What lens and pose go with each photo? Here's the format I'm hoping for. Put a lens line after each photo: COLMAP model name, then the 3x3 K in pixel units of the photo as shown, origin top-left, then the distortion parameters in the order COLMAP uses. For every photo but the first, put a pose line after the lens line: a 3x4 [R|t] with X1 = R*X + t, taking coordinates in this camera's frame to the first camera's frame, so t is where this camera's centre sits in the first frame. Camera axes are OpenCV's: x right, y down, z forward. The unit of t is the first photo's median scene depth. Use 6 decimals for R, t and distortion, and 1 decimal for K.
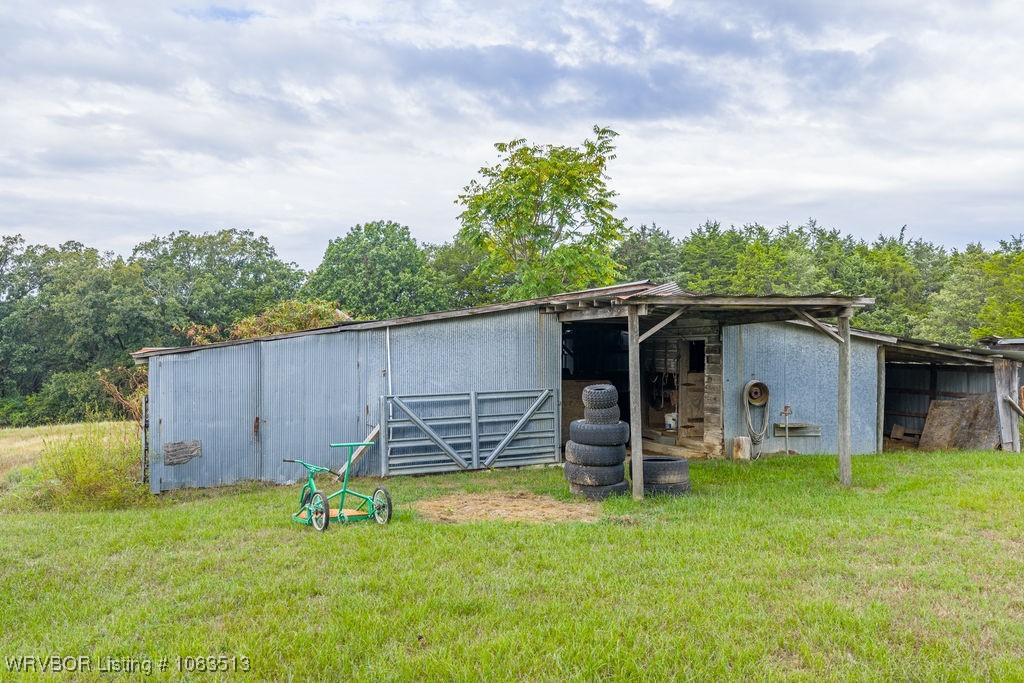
lens RADIAL K [[849.6, 0, 515.0], [0, 849.6, 349.3], [0, 0, 1]] dist [0.024023, -0.033252]
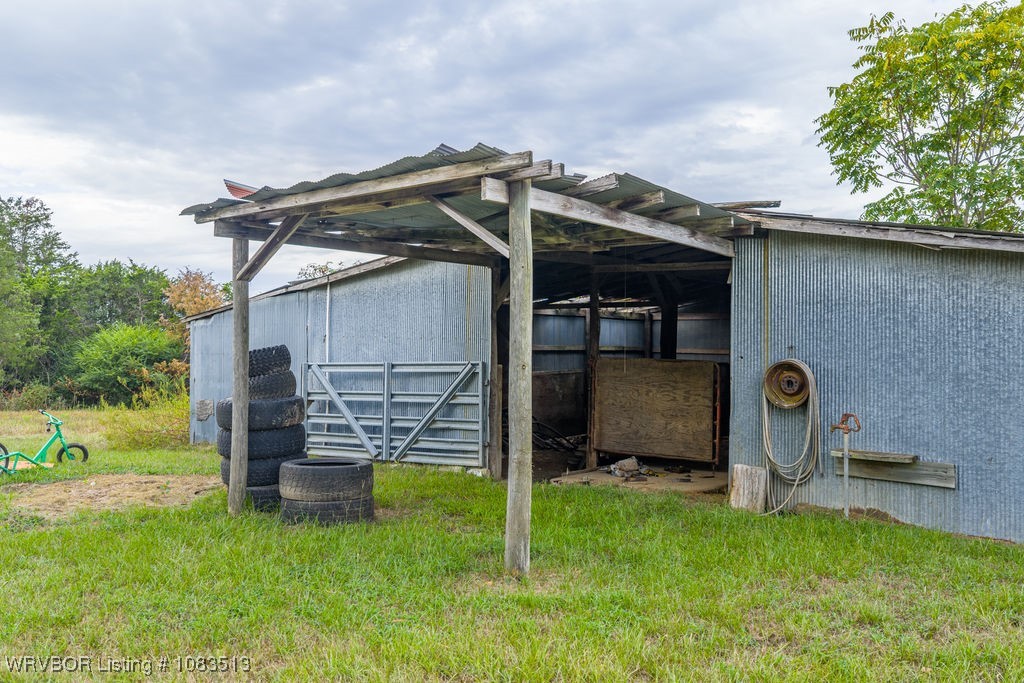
lens RADIAL K [[849.6, 0, 506.0], [0, 849.6, 344.5], [0, 0, 1]] dist [0.024023, -0.033252]
pose [[0.583426, 0.002367, -0.812163, 0.542179], [-0.011231, 0.999924, -0.005153, 0.029950], [0.812089, 0.012127, 0.583408, 0.519150]]
